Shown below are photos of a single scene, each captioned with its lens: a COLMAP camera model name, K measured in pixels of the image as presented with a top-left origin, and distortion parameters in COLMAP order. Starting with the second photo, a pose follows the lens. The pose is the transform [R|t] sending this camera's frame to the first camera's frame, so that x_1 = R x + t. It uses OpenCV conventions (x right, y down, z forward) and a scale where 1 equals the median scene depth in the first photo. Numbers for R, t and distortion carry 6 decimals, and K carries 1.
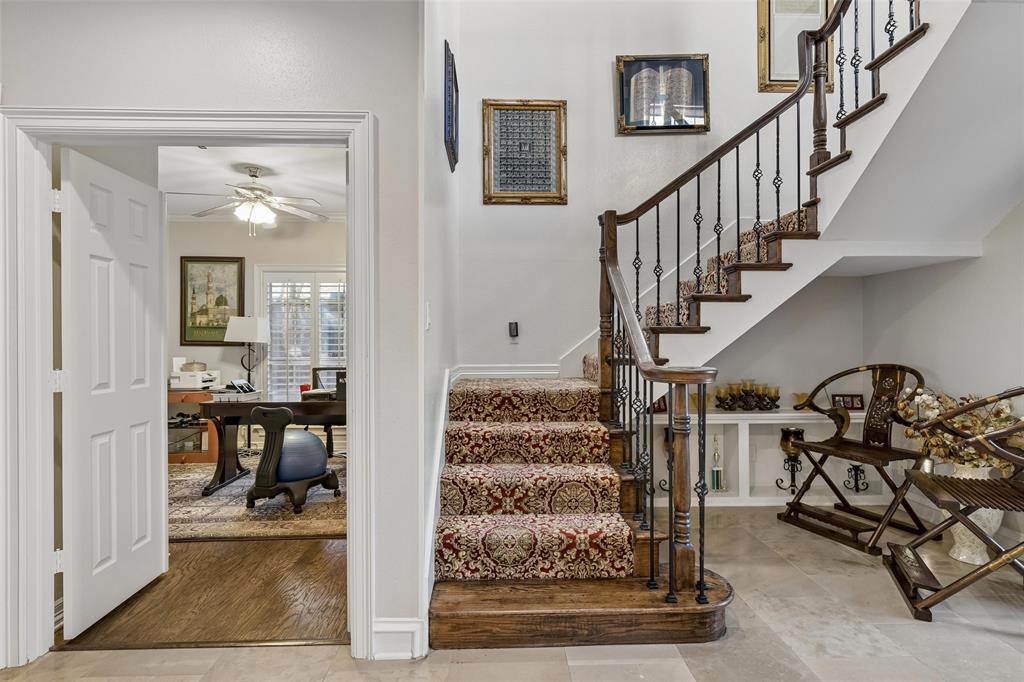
lens RADIAL K [[499.8, 0, 509.9], [0, 499.8, 344.8], [0, 0, 1]] dist [-0.001725, -0.000107]
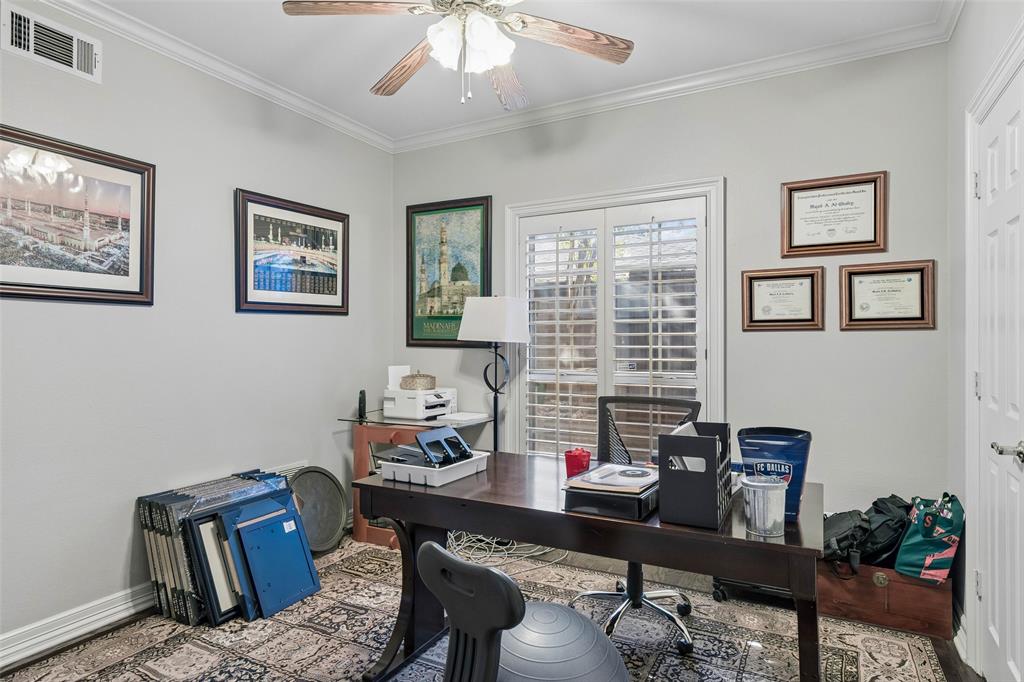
lens RADIAL K [[570.8, 0, 511.0], [0, 570.8, 339.7], [0, 0, 1]] dist [-0.000075, -0.004385]
pose [[0.857621, 0.002004, -0.514279, -0.170283], [-0.003002, 0.999995, -0.001109, -0.006587], [0.514274, 0.002495, 0.857622, 0.444565]]
